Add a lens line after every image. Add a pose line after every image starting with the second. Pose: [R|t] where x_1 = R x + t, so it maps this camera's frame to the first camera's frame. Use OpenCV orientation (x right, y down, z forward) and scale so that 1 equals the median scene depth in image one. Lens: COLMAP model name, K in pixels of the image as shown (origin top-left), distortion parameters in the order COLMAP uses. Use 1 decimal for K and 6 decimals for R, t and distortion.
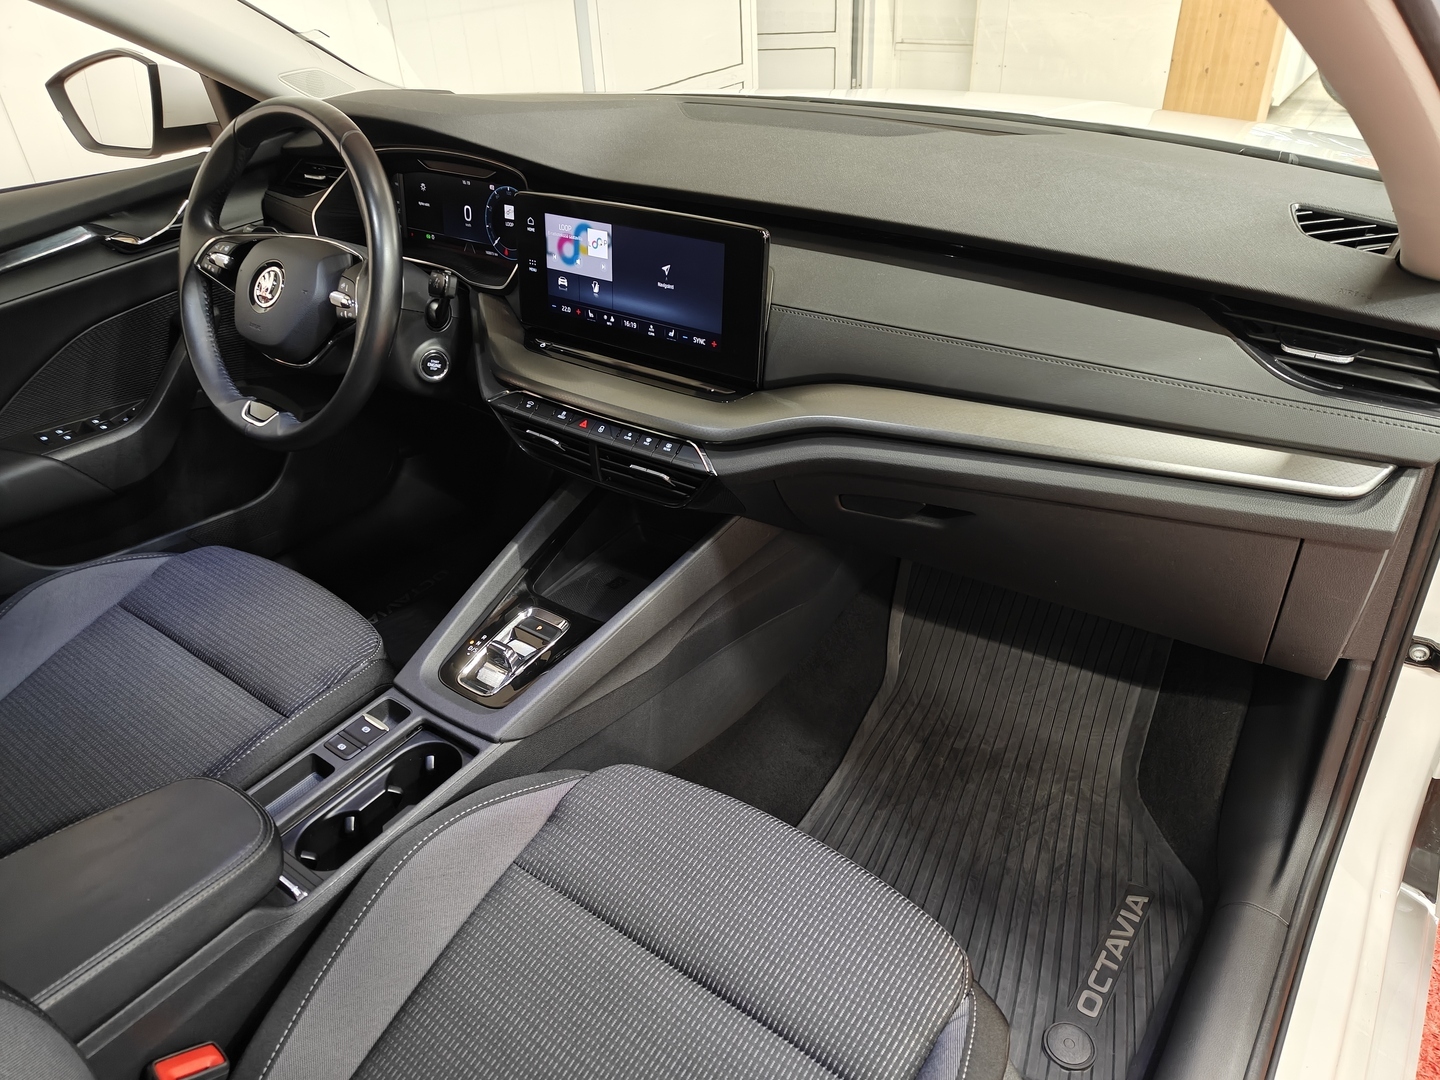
lens RADIAL K [[995.3, 0, 720.0], [0, 995.3, 540.0], [0, 0, 1]] dist [0.016078, -0.016798]
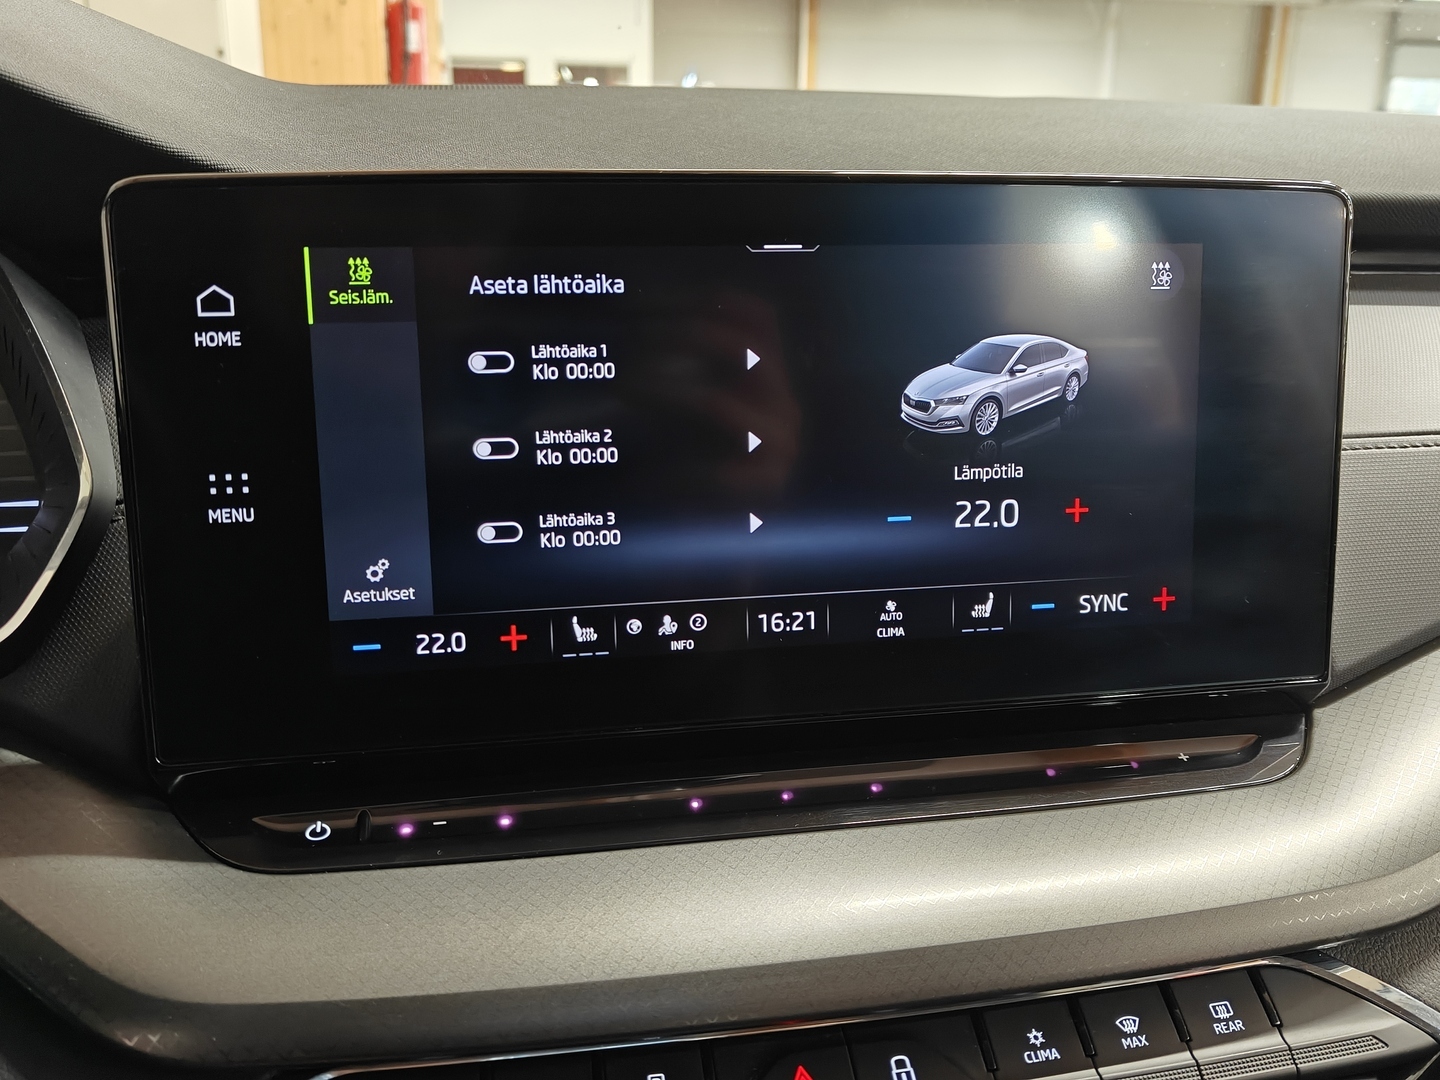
lens RADIAL K [[1287.0, 0, 713.2], [0, 1287.0, 542.7], [0, 0, 1]] dist [0.007885, -0.011472]
pose [[0.683642, -0.156293, 0.712885, -0.327532], [0.368432, 0.917102, -0.152253, -0.186535], [-0.629993, 0.366736, 0.684553, 0.756094]]
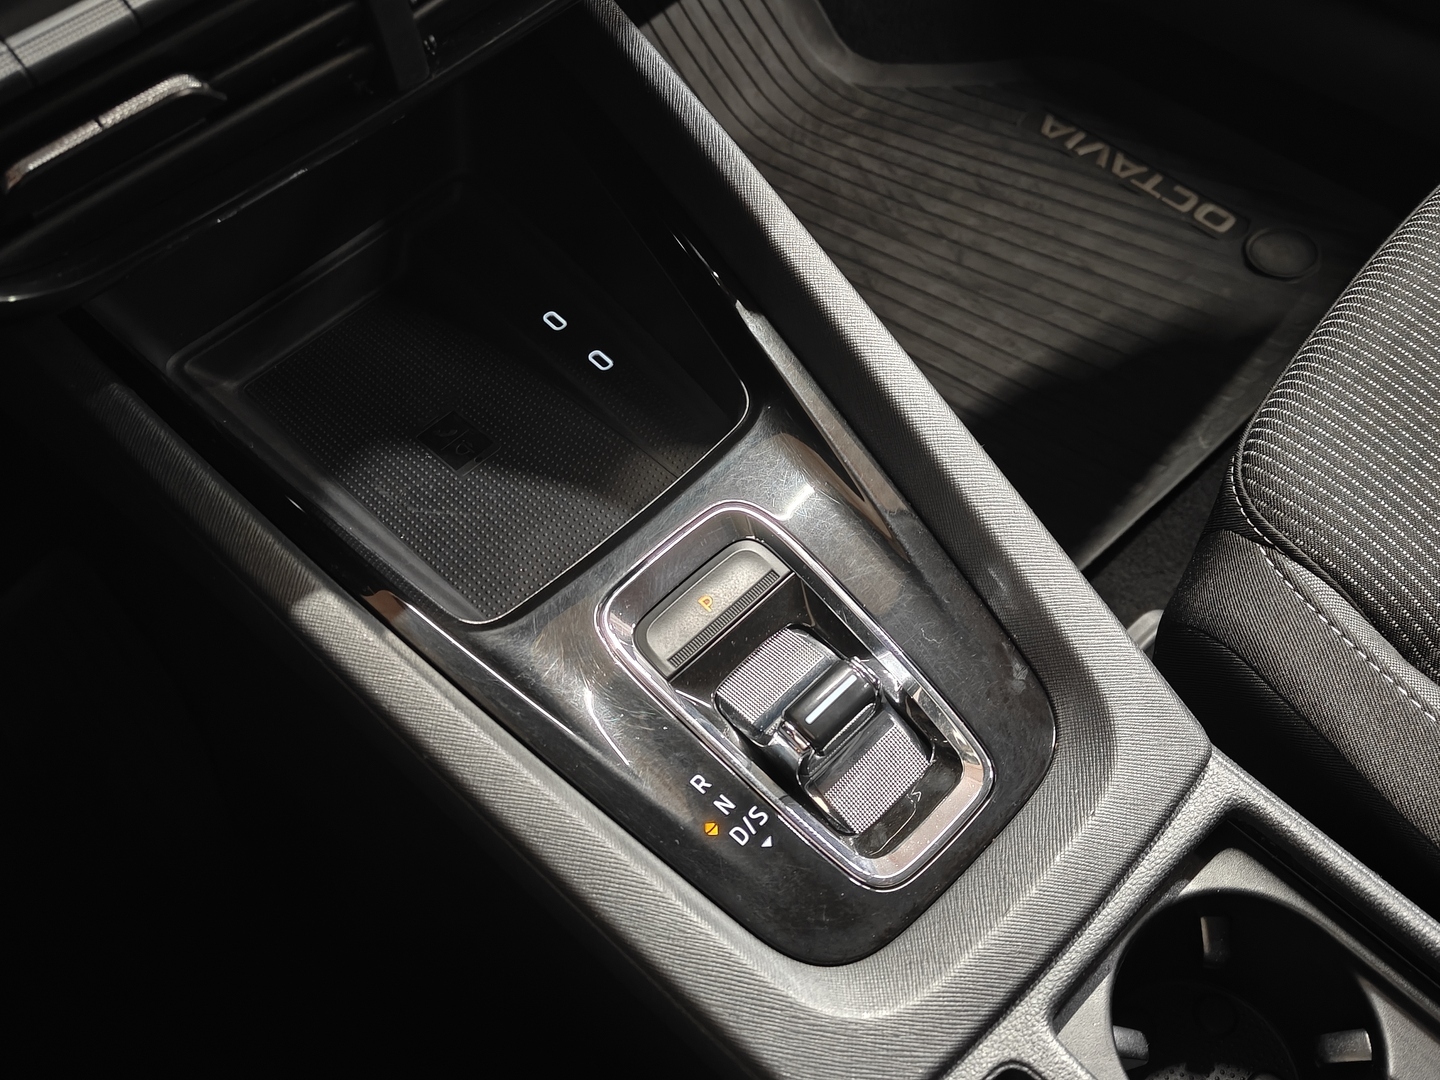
lens RADIAL K [[1287.0, 0, 713.2], [0, 1287.0, 542.7], [0, 0, 1]] dist [0.007885, -0.011472]
pose [[0.191263, -0.800588, 0.567870, -0.382444], [0.611494, 0.549746, 0.569082, -0.133979], [-0.767785, 0.238405, 0.594701, 0.781037]]
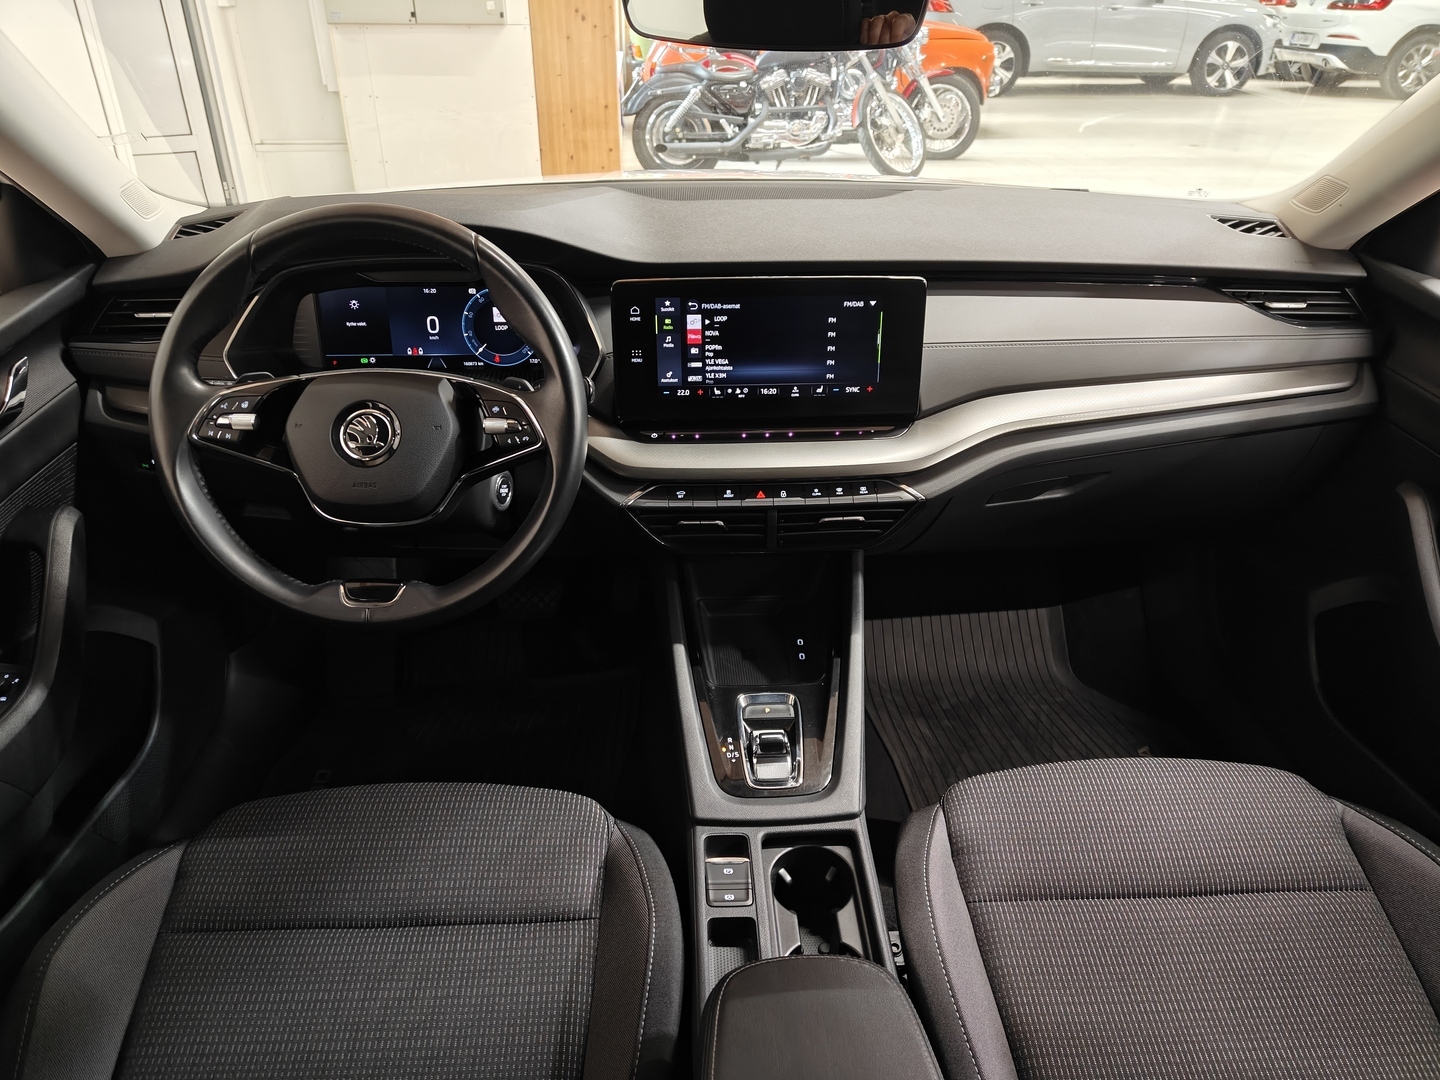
lens RADIAL K [[990.2, 0, 720.9], [0, 990.2, 538.1], [0, 0, 1]] dist [0.016649, -0.012066]
pose [[0.777352, -0.264803, 0.570616, -0.728972], [0.311103, 0.950221, 0.017148, -0.102388], [-0.546752, 0.164191, 0.821038, 0.209227]]
